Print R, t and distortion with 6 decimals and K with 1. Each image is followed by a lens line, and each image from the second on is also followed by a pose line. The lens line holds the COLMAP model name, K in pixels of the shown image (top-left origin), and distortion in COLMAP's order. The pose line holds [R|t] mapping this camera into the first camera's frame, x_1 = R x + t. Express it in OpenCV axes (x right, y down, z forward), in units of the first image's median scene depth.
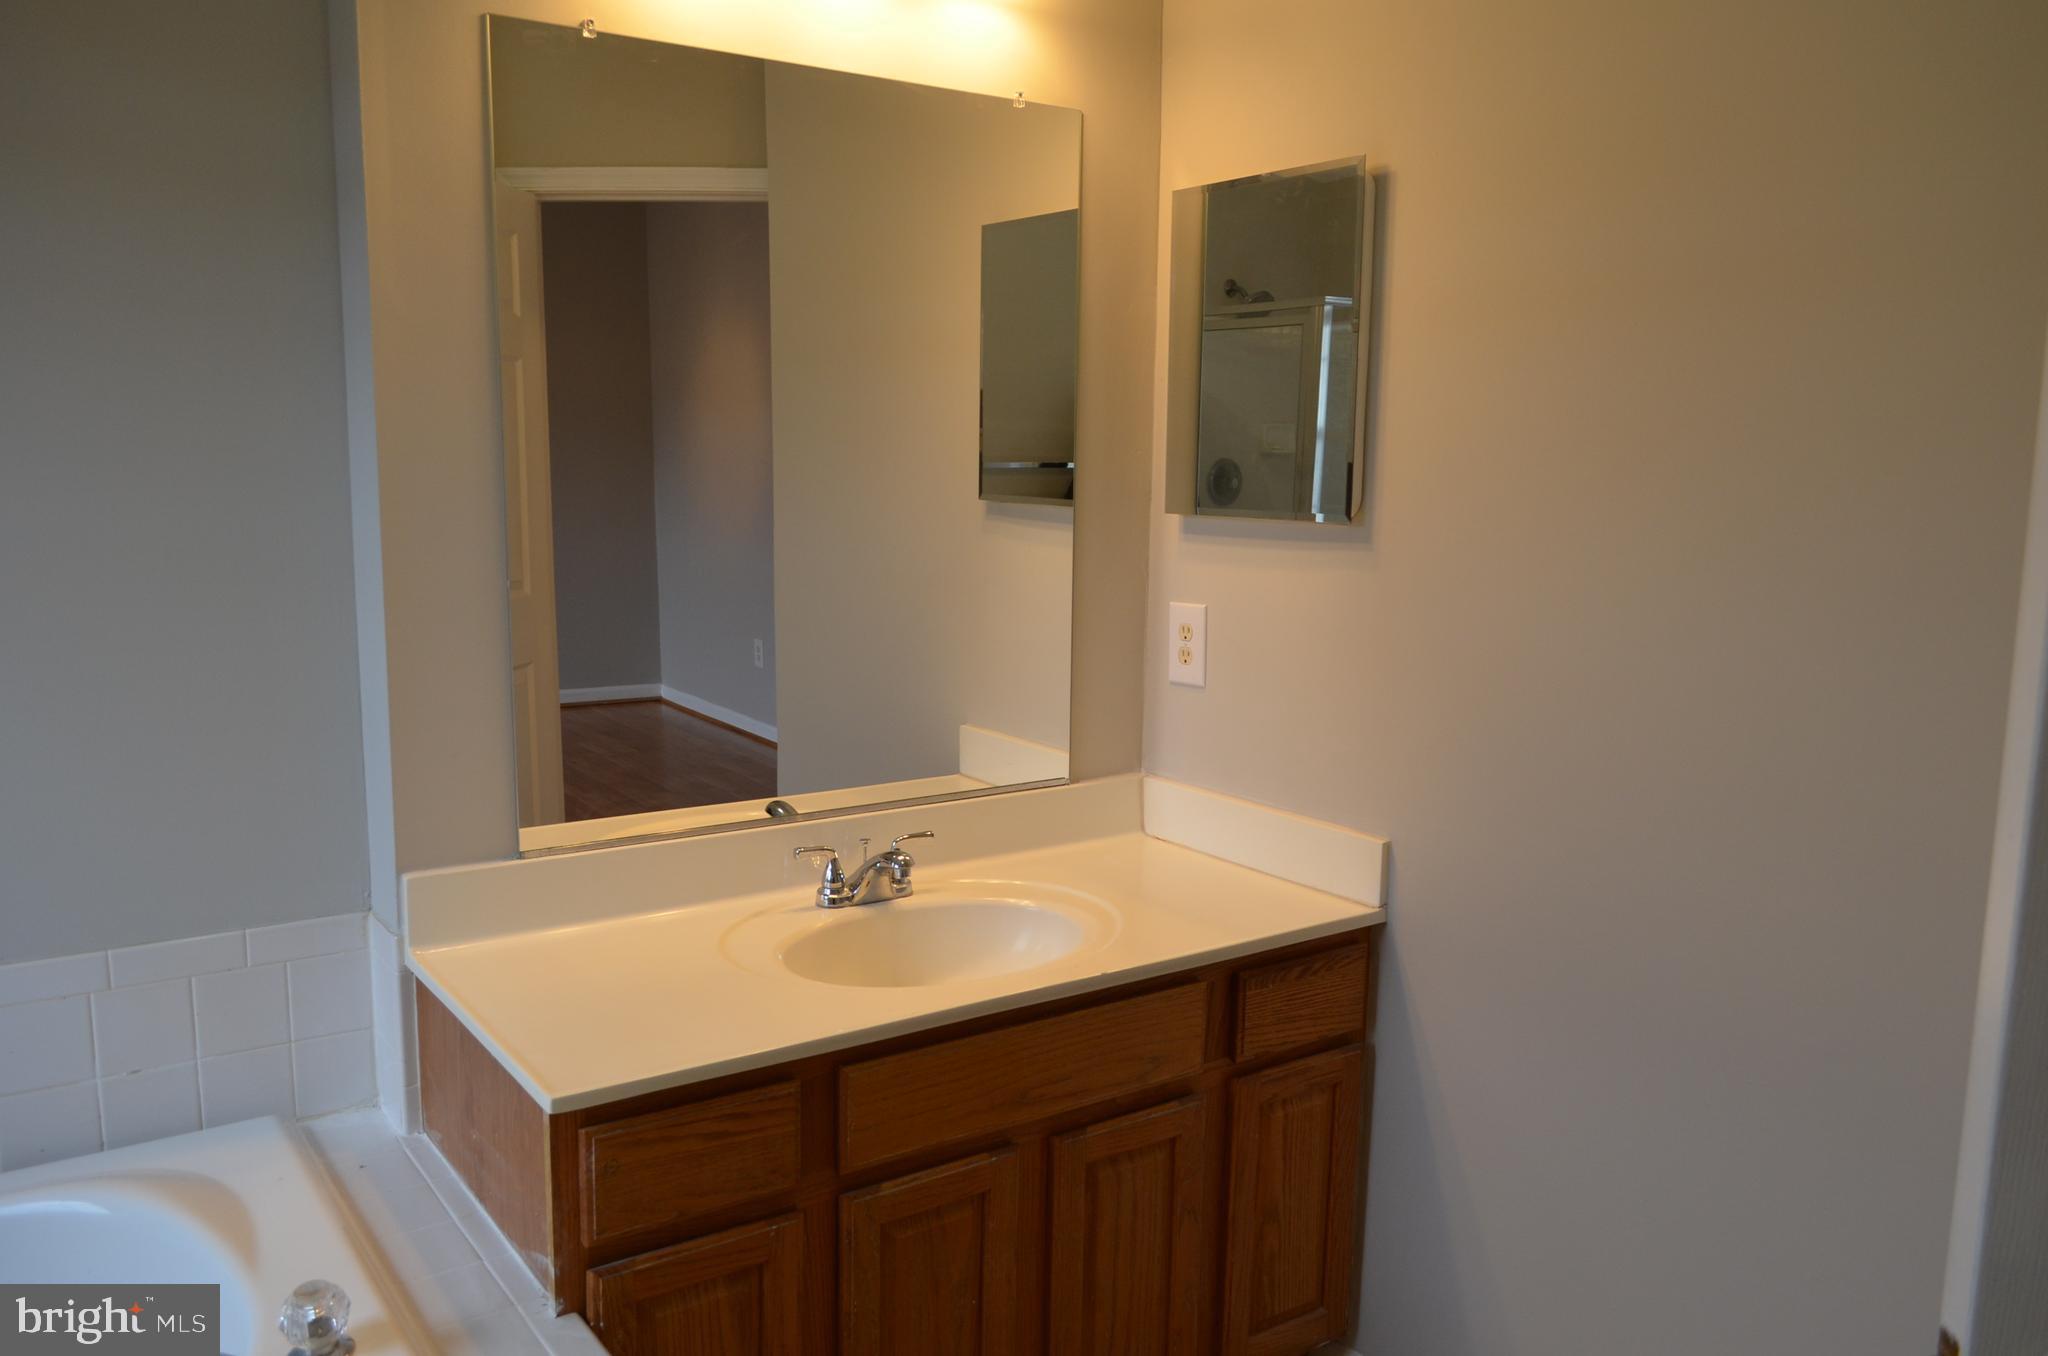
lens RADIAL K [[1586.1, 0, 1026.2], [0, 1586.1, 689.9], [0, 0, 1]] dist [-0.011917, 0.003653]
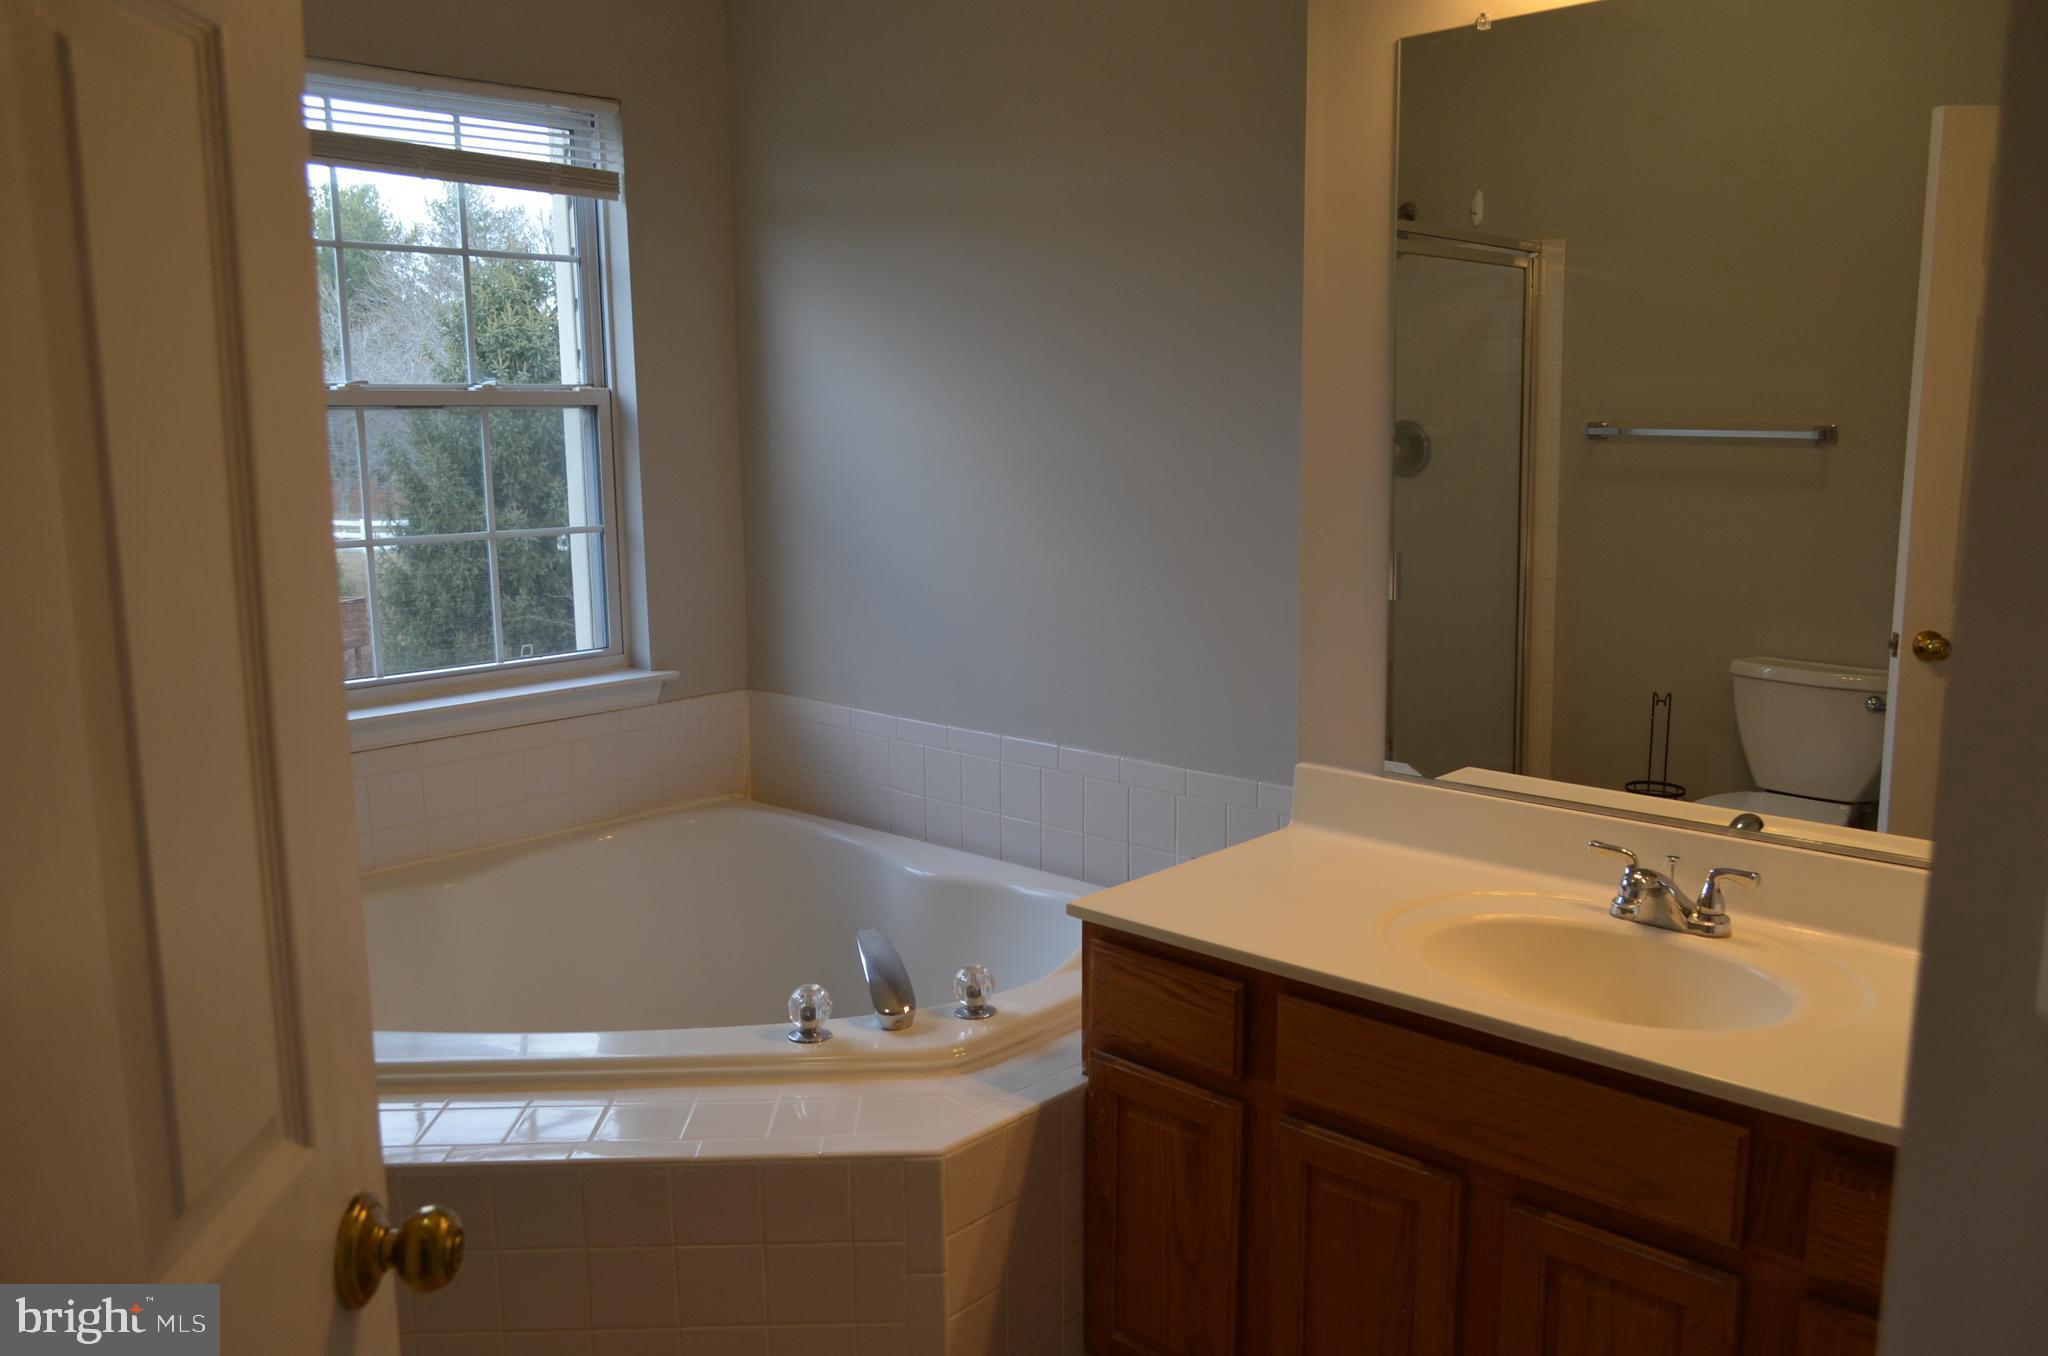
lens RADIAL K [[1572.8, 0, 959.8], [0, 1572.8, 686.7], [0, 0, 1]] dist [-0.004242, 0.001370]
pose [[0.171665, 0.147262, -0.974087, 0.822391], [-0.135604, 0.982885, 0.124695, -0.066235], [0.975778, 0.110684, 0.188696, 0.545536]]
